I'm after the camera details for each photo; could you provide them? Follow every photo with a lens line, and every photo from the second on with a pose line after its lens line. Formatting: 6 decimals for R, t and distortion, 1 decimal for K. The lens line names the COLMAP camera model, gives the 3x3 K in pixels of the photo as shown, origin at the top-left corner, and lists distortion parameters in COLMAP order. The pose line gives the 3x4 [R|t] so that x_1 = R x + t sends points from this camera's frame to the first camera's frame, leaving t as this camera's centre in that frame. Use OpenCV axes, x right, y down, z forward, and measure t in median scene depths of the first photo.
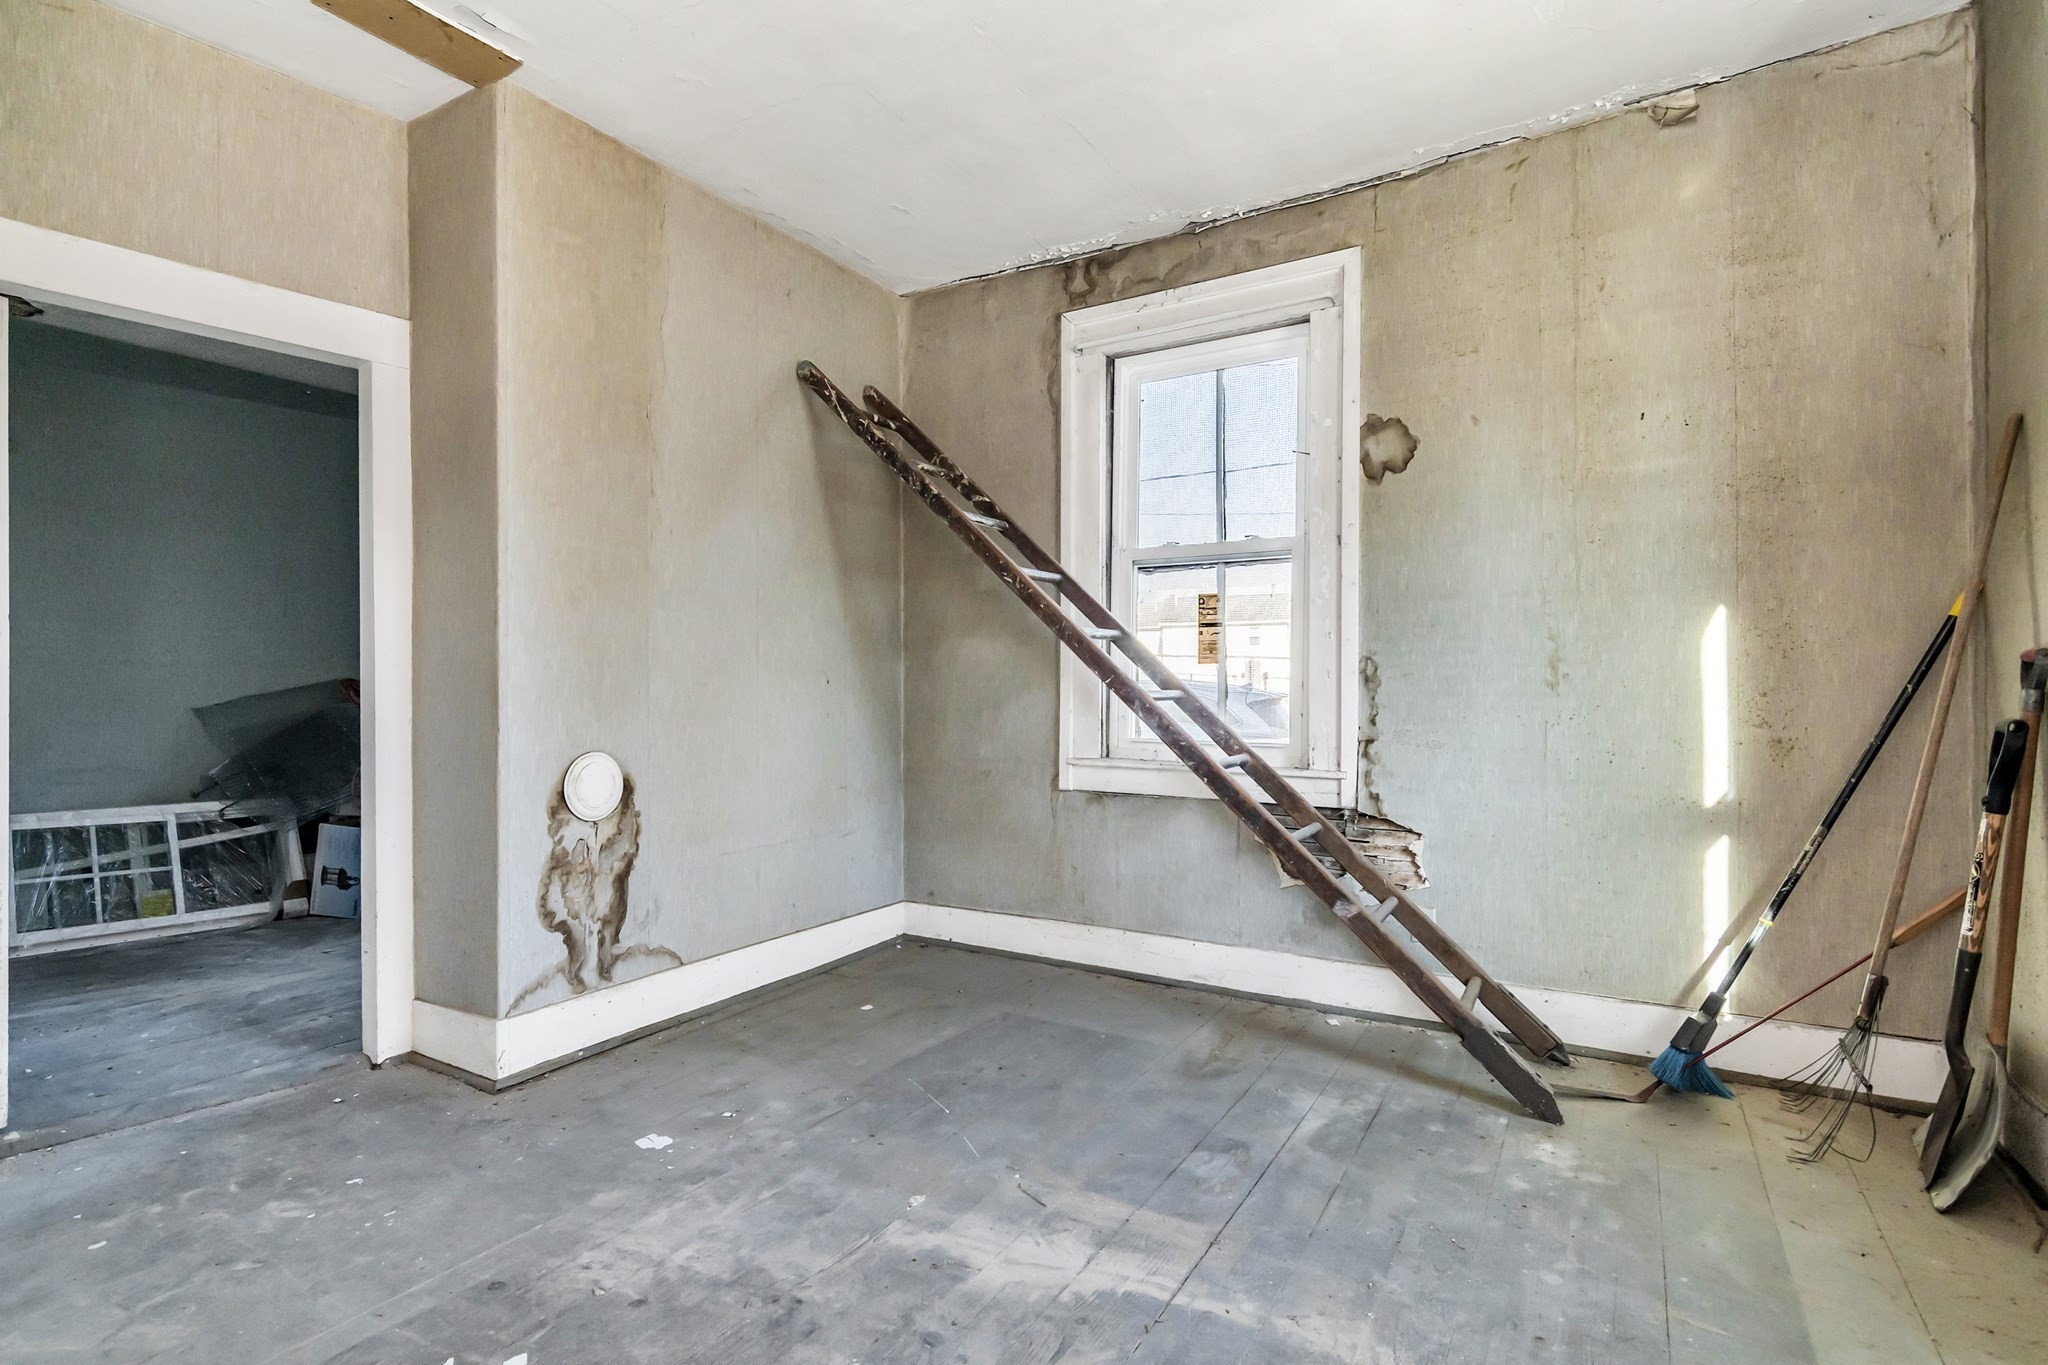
lens RADIAL K [[1006.0, 0, 997.1], [0, 1006.0, 680.5], [0, 0, 1]] dist [-0.002118, 0.001864]
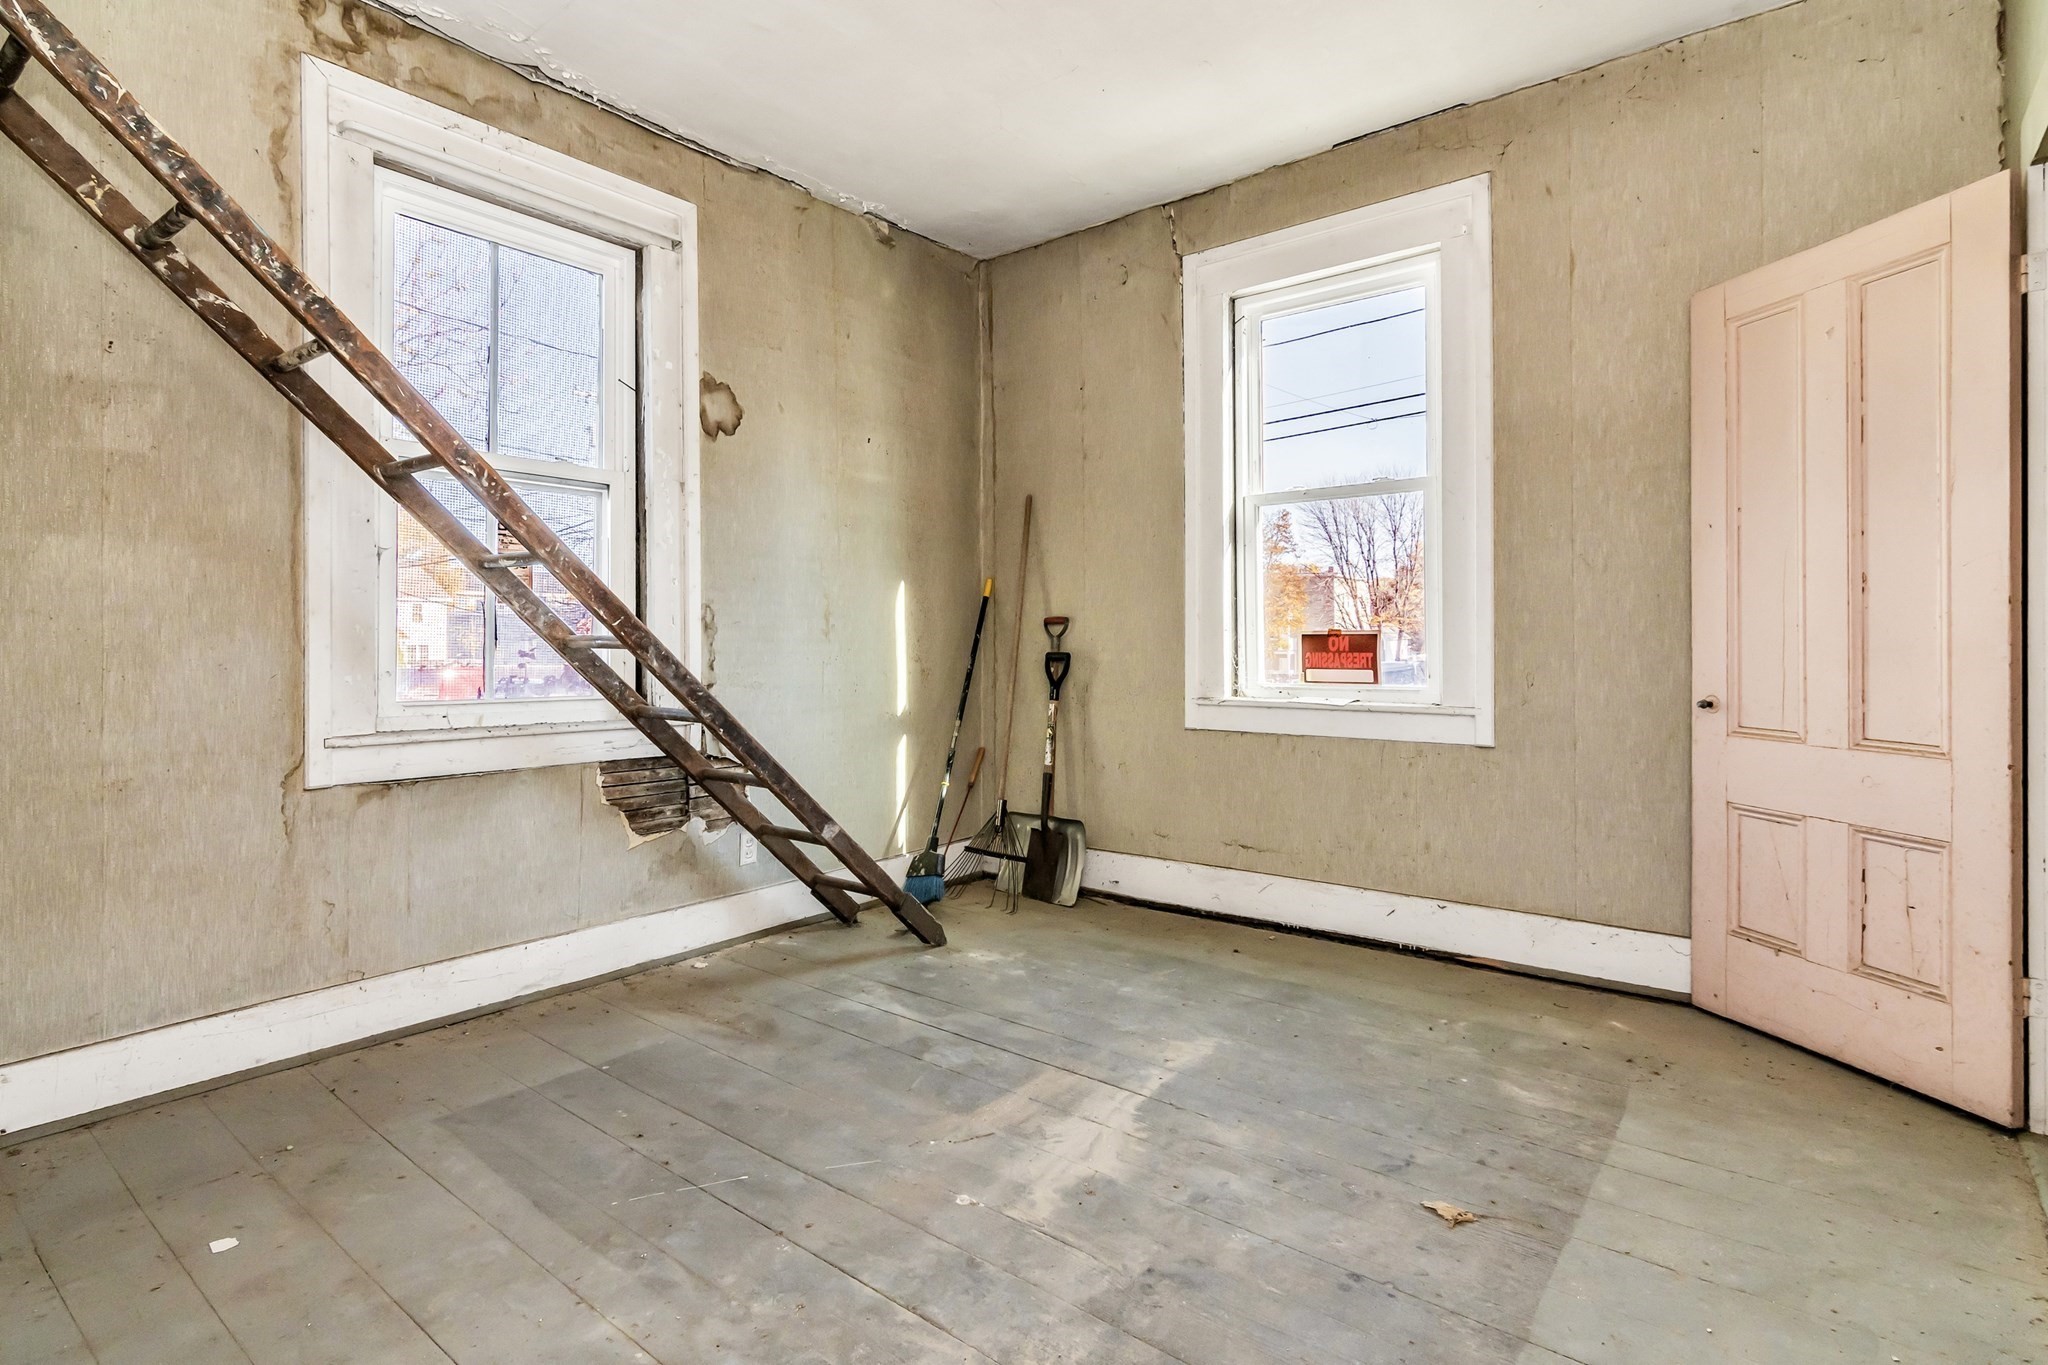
lens RADIAL K [[1006.0, 0, 1051.7], [0, 1006.0, 628.8], [0, 0, 1]] dist [-0.002118, 0.001864]
pose [[0.090951, 0.013525, 0.995764, -0.688449], [-0.007959, 0.999886, -0.012854, 0.012879], [-0.995824, -0.006757, 0.091048, 0.597704]]
